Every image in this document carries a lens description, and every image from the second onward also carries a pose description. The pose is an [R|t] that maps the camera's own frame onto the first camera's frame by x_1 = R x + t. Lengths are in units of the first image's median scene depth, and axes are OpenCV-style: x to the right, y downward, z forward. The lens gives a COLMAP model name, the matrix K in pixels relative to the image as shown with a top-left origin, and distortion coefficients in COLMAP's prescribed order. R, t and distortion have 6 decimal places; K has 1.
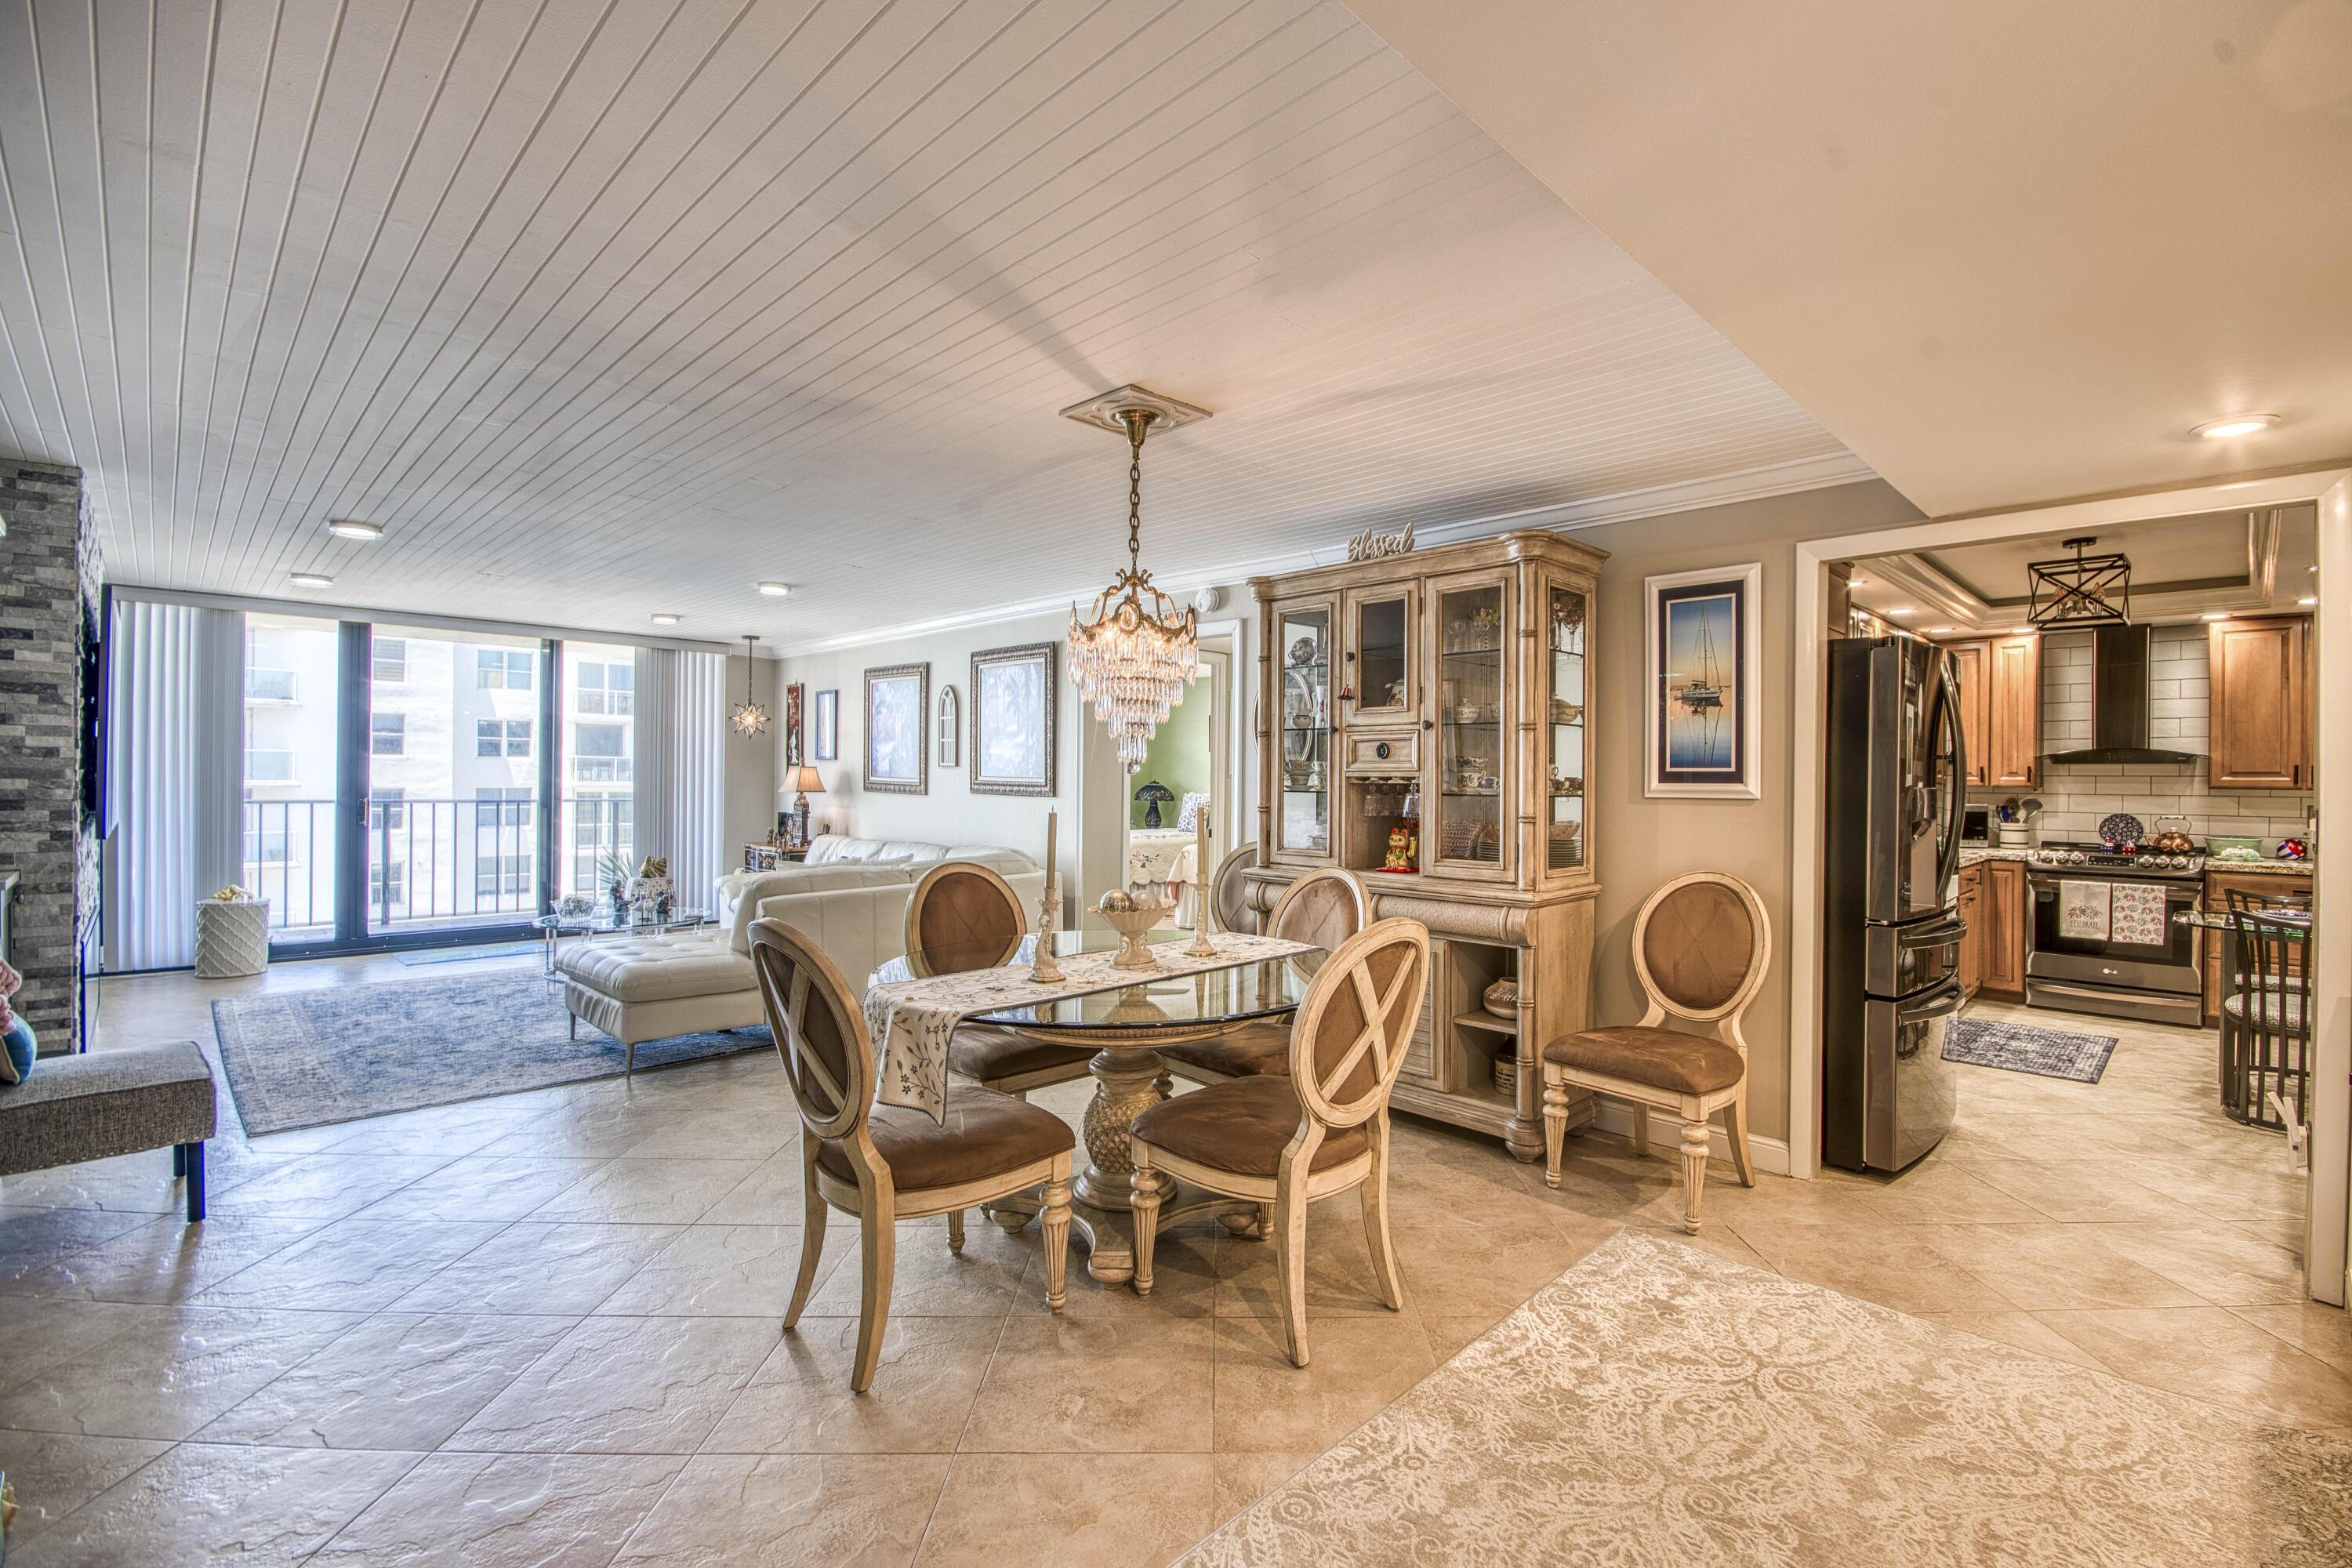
lens RADIAL K [[1058.8, 0, 1253.5], [0, 1058.8, 777.3], [0, 0, 1]] dist [0.022081, -0.020636]
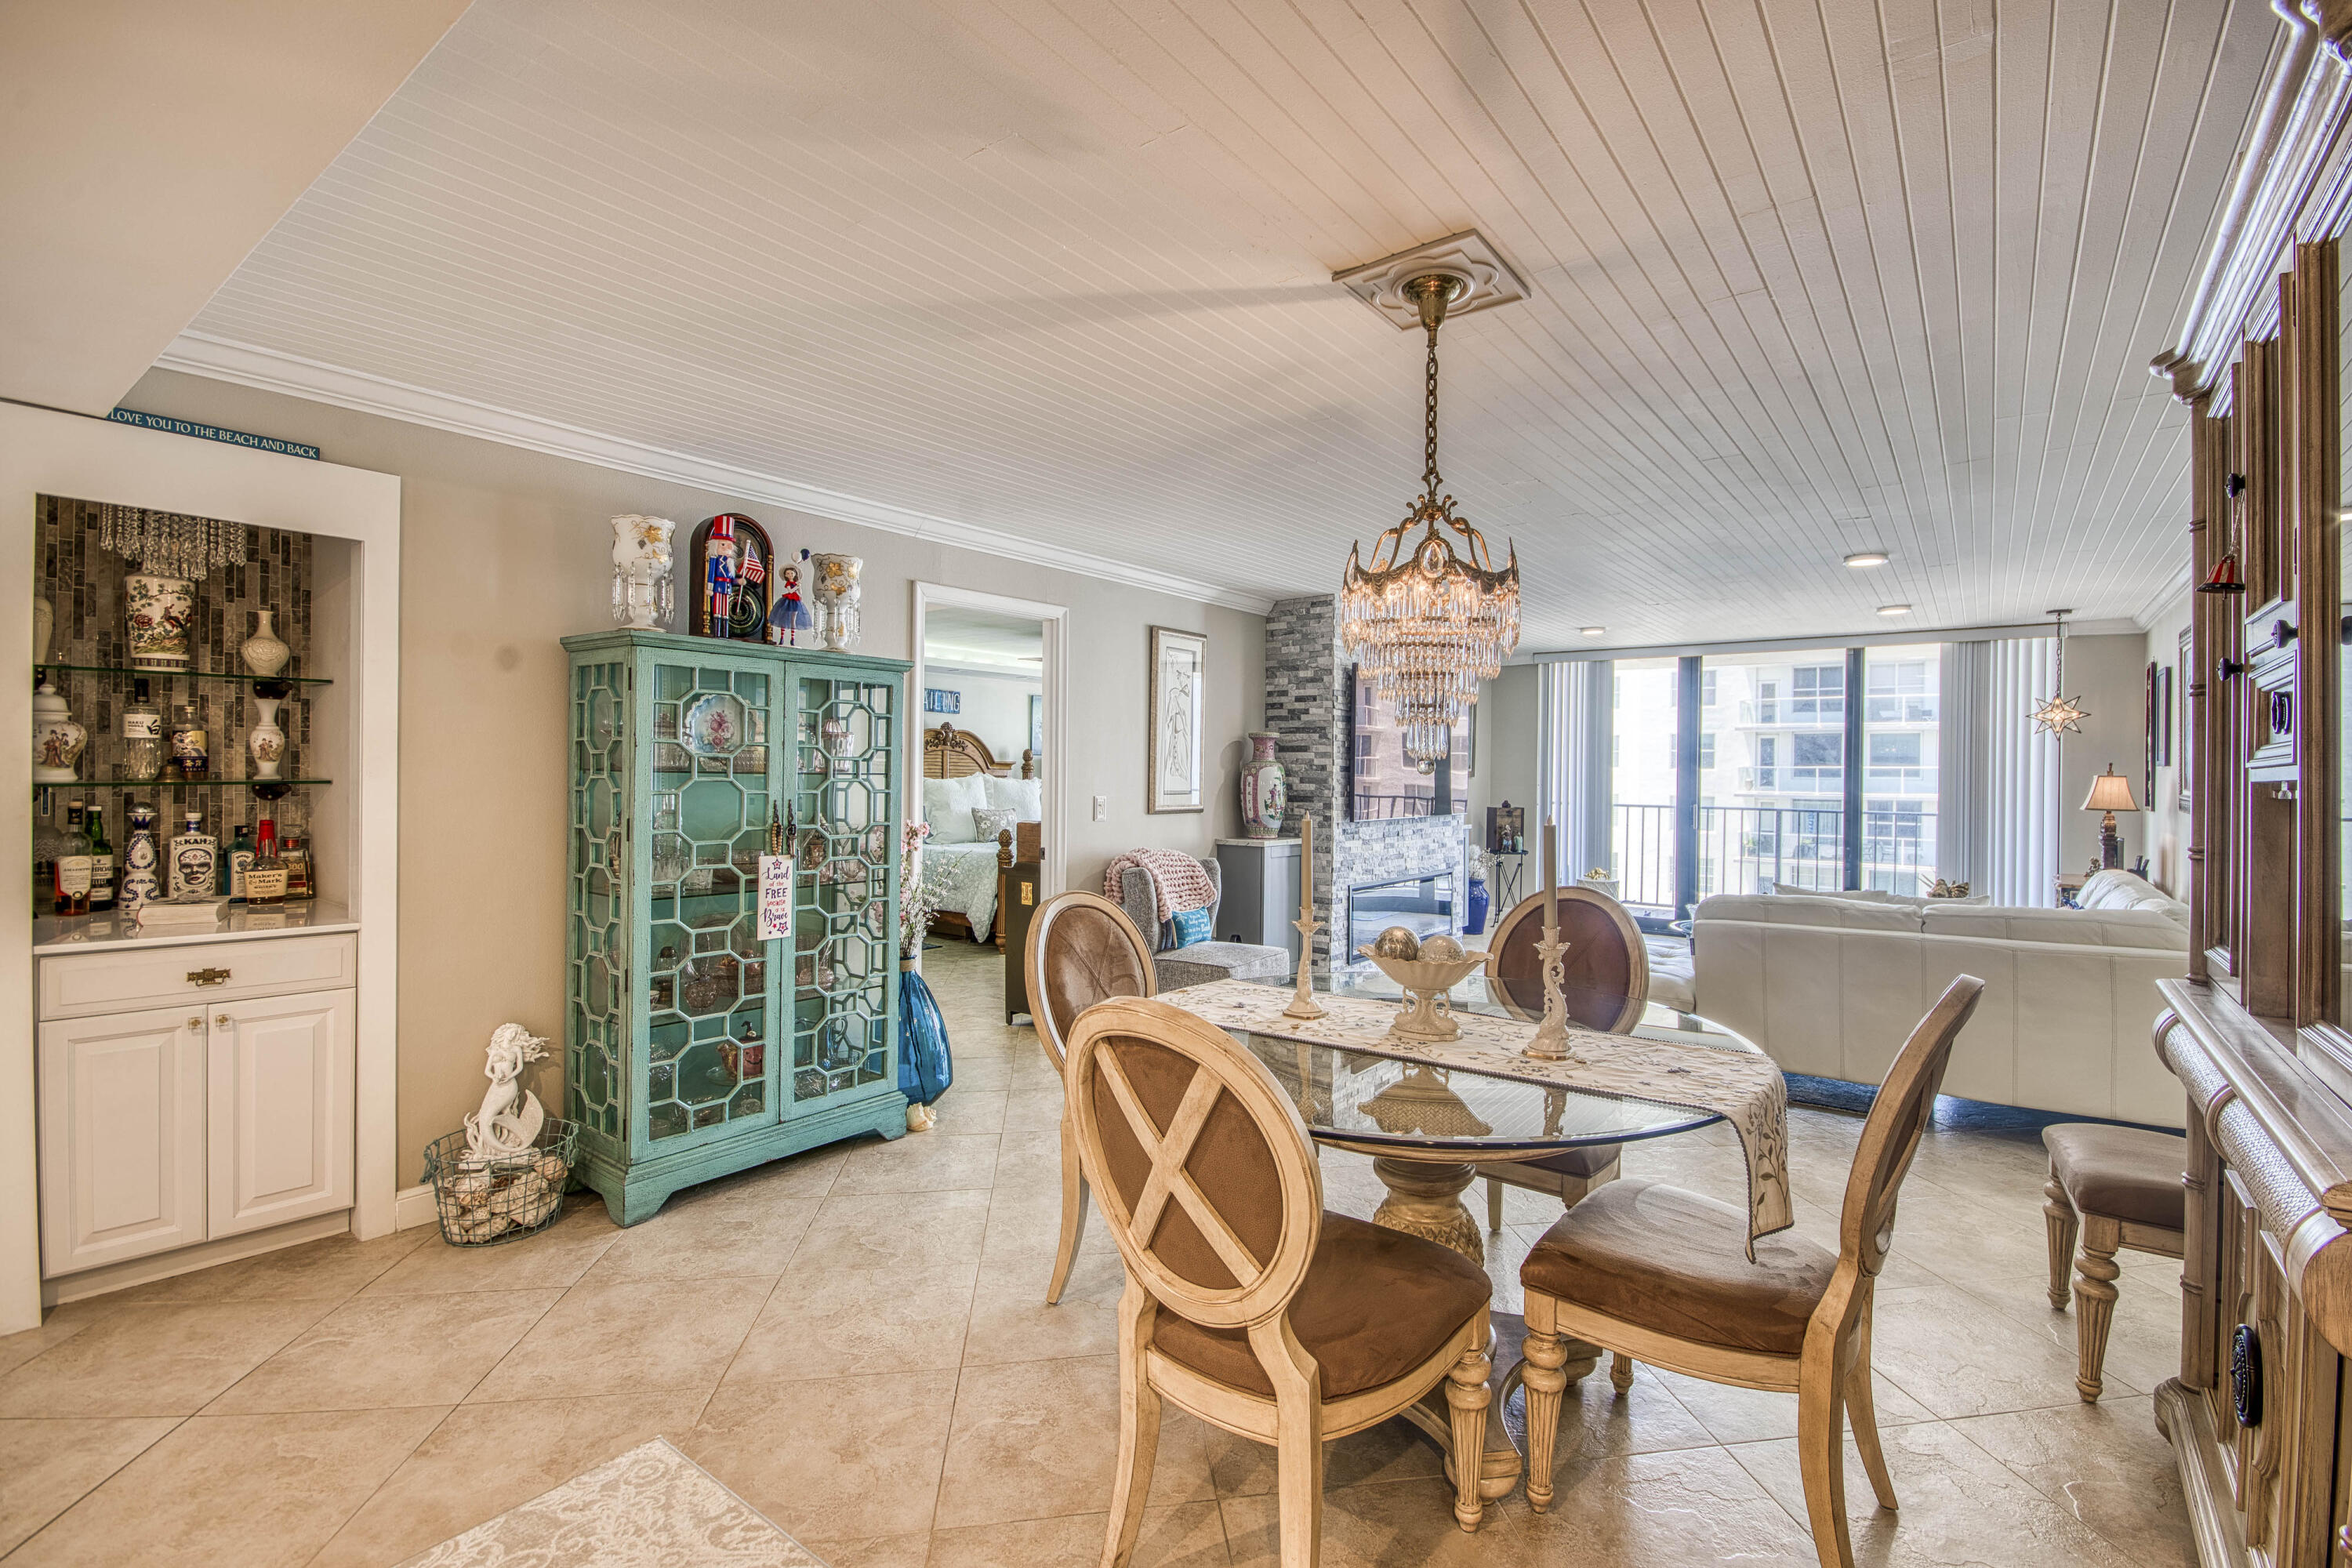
lens RADIAL K [[1056.3, 0, 1221.6], [0, 1056.3, 774.8], [0, 0, 1]] dist [0.002185, 0.000315]
pose [[0.130324, -0.009395, -0.991427, 0.276267], [-0.007925, 0.999913, -0.010517, 0.003197], [0.991440, 0.009228, 0.130238, 0.351171]]
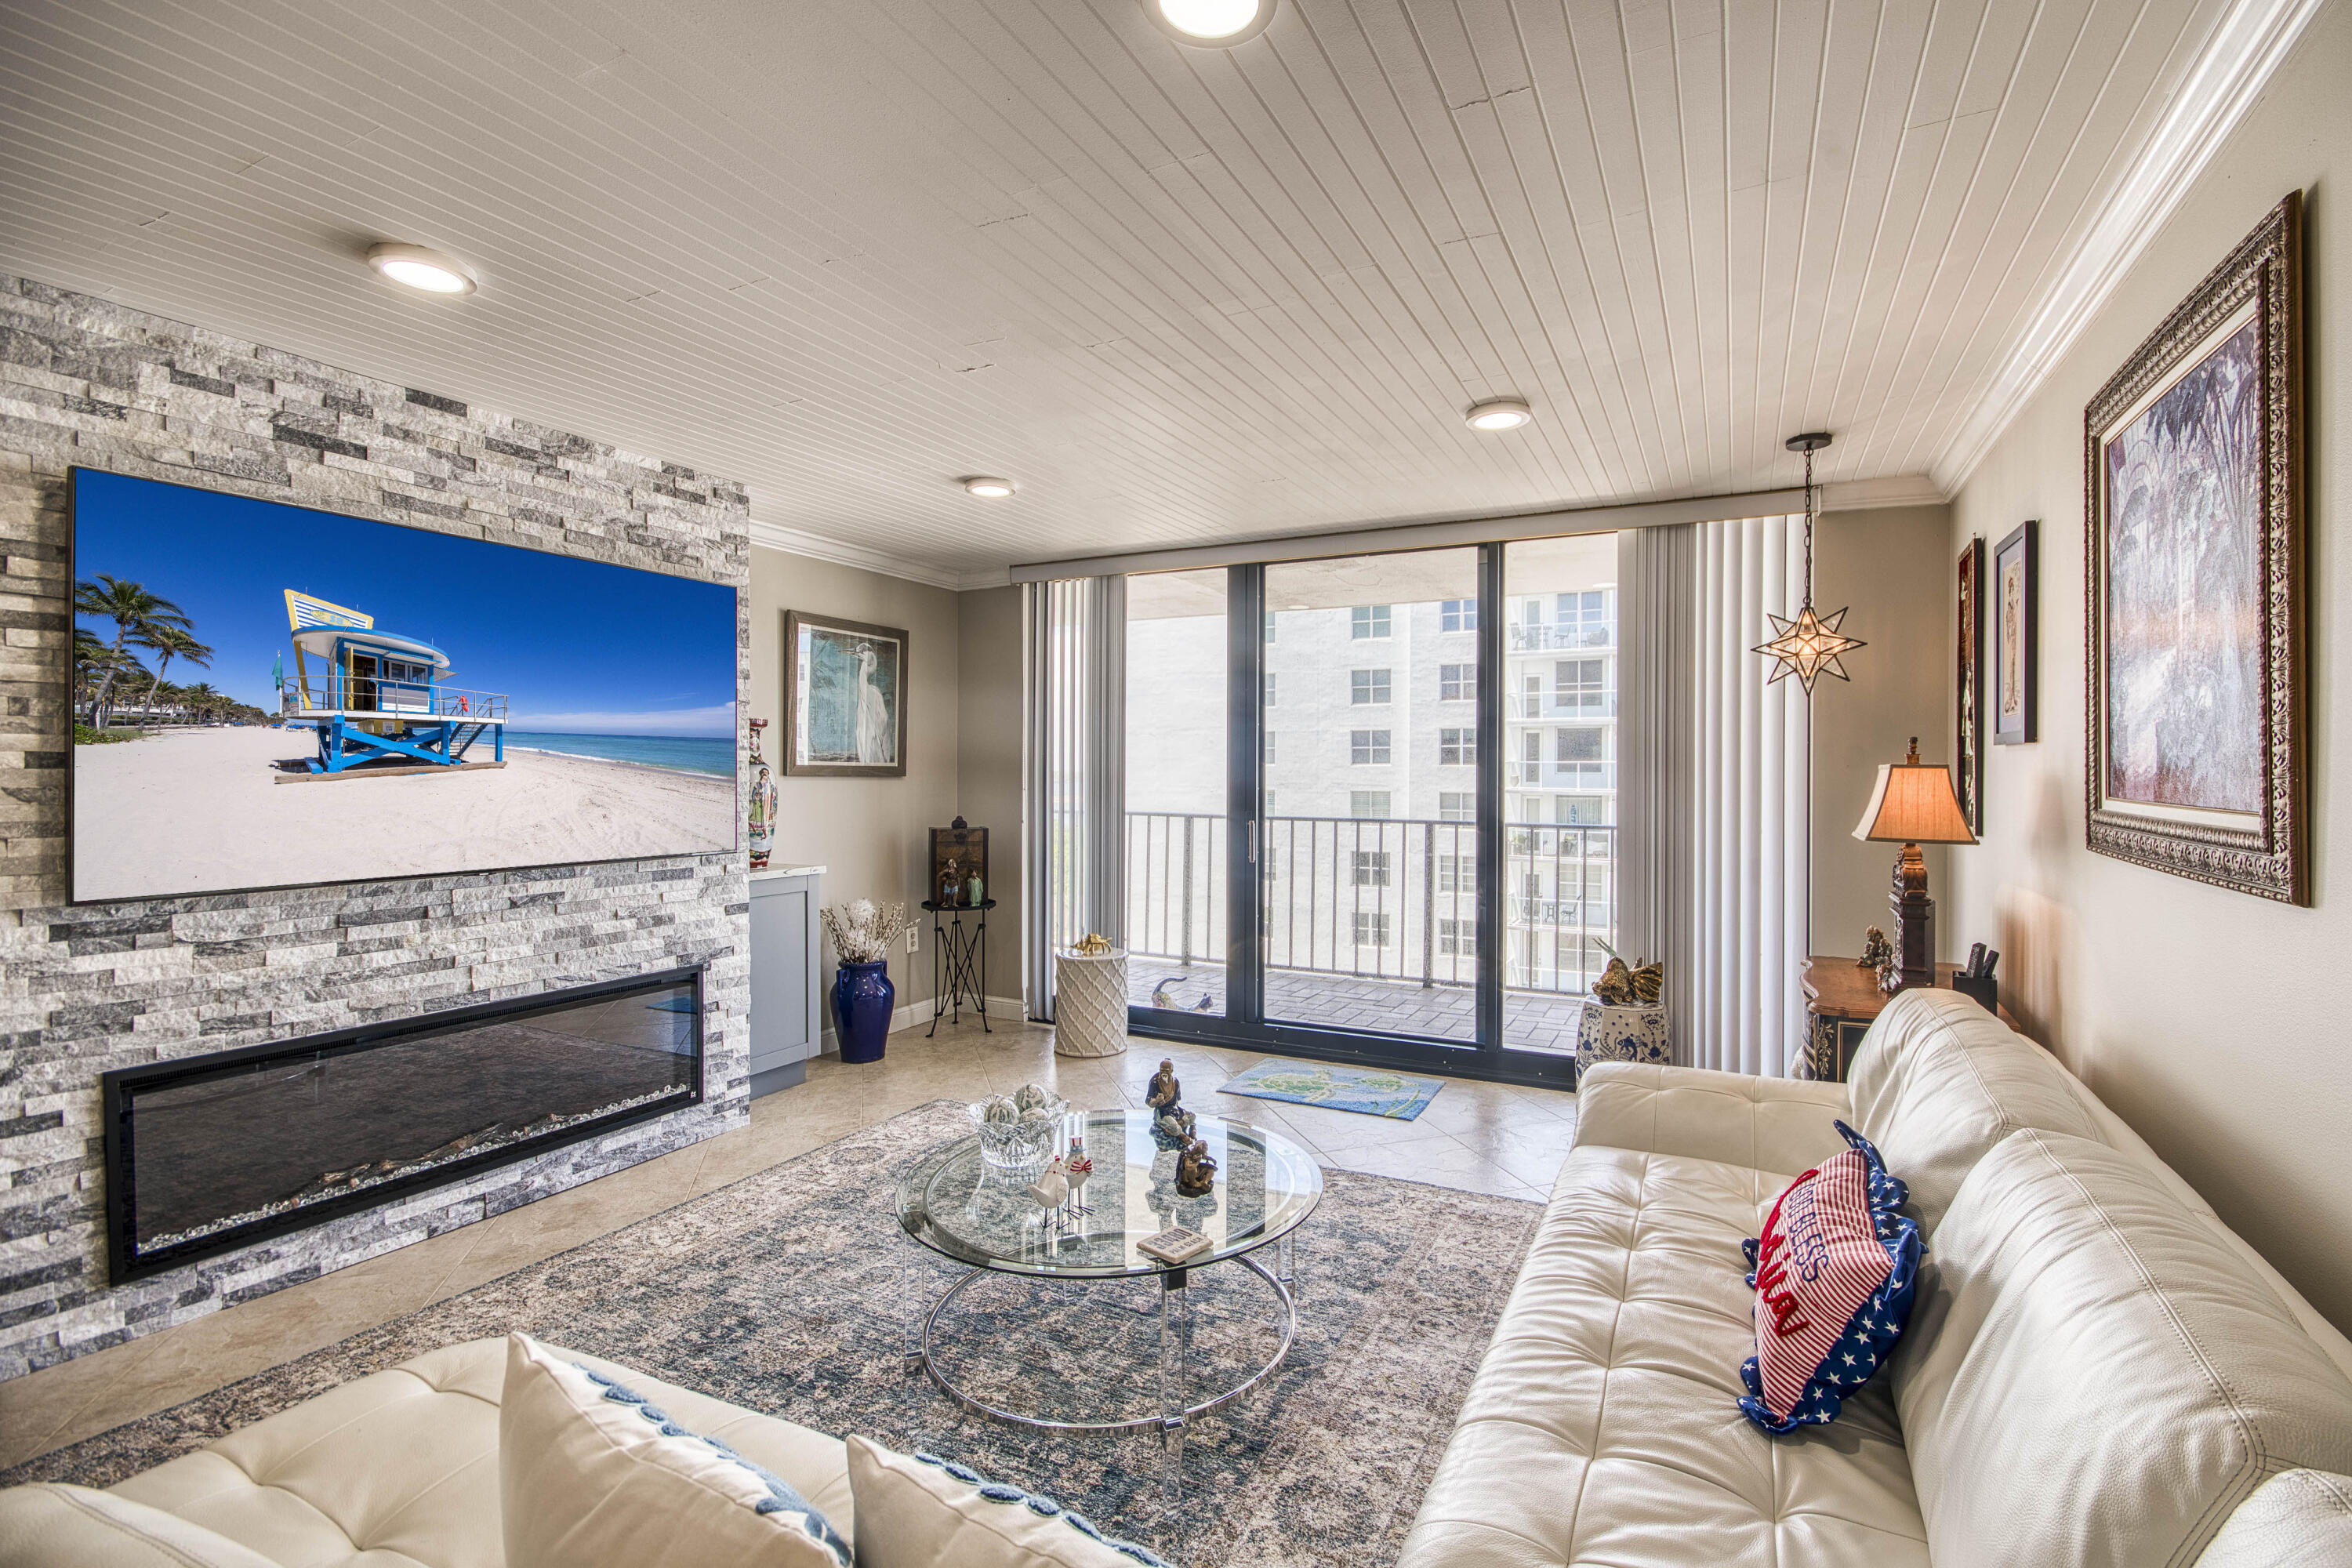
lens RADIAL K [[1041.5, 0, 1242.6], [0, 1041.5, 778.4], [0, 0, 1]] dist [0.000021, -0.008393]
pose [[0.307918, -0.006074, -0.951393, -0.212868], [0.000997, 0.999981, -0.006061, -0.004360], [0.951412, 0.000917, 0.307919, 0.845277]]
